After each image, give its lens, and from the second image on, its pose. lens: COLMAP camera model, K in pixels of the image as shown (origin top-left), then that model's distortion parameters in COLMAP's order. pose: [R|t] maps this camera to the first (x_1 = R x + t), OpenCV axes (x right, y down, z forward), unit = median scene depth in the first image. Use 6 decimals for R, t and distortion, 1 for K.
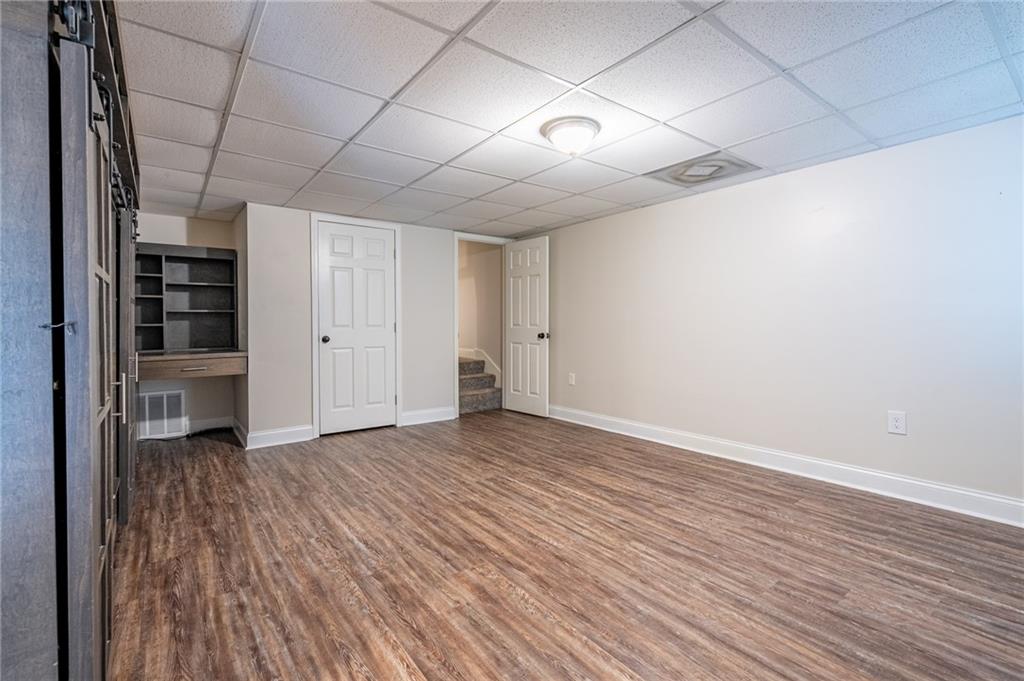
lens RADIAL K [[464.4, 0, 514.2], [0, 464.4, 330.2], [0, 0, 1]] dist [-0.001273, -0.001034]
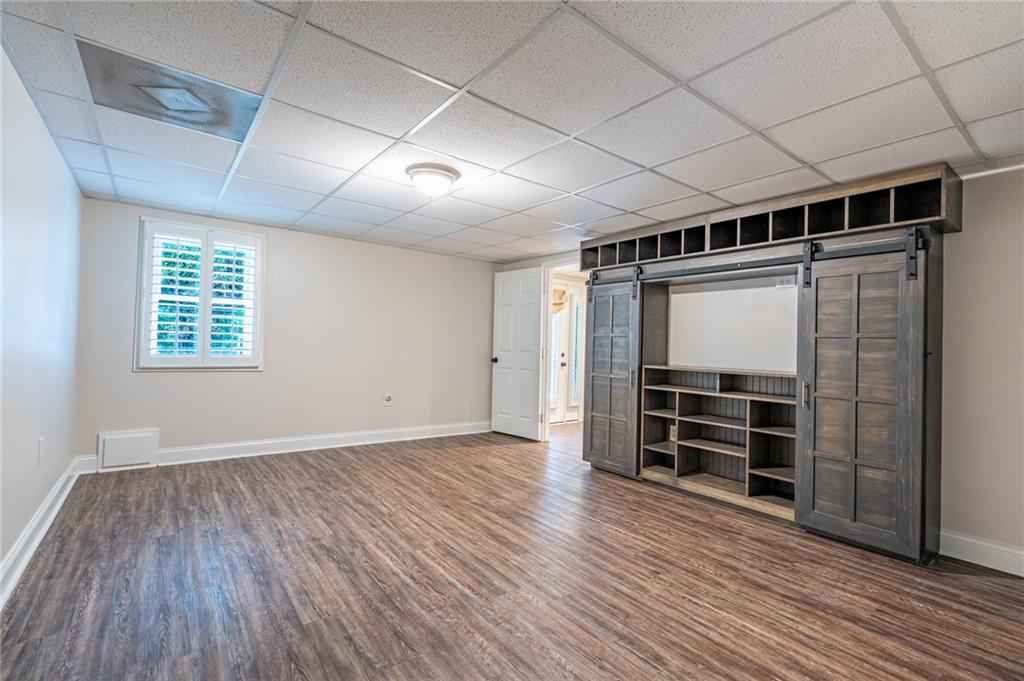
lens RADIAL K [[464.4, 0, 511.7], [0, 464.4, 334.4], [0, 0, 1]] dist [-0.001273, -0.001034]
pose [[-0.999712, -0.023623, -0.004266, -0.074674], [-0.023607, 0.999715, -0.003598, -0.046882], [0.004350, -0.003497, -0.999984, 2.123303]]
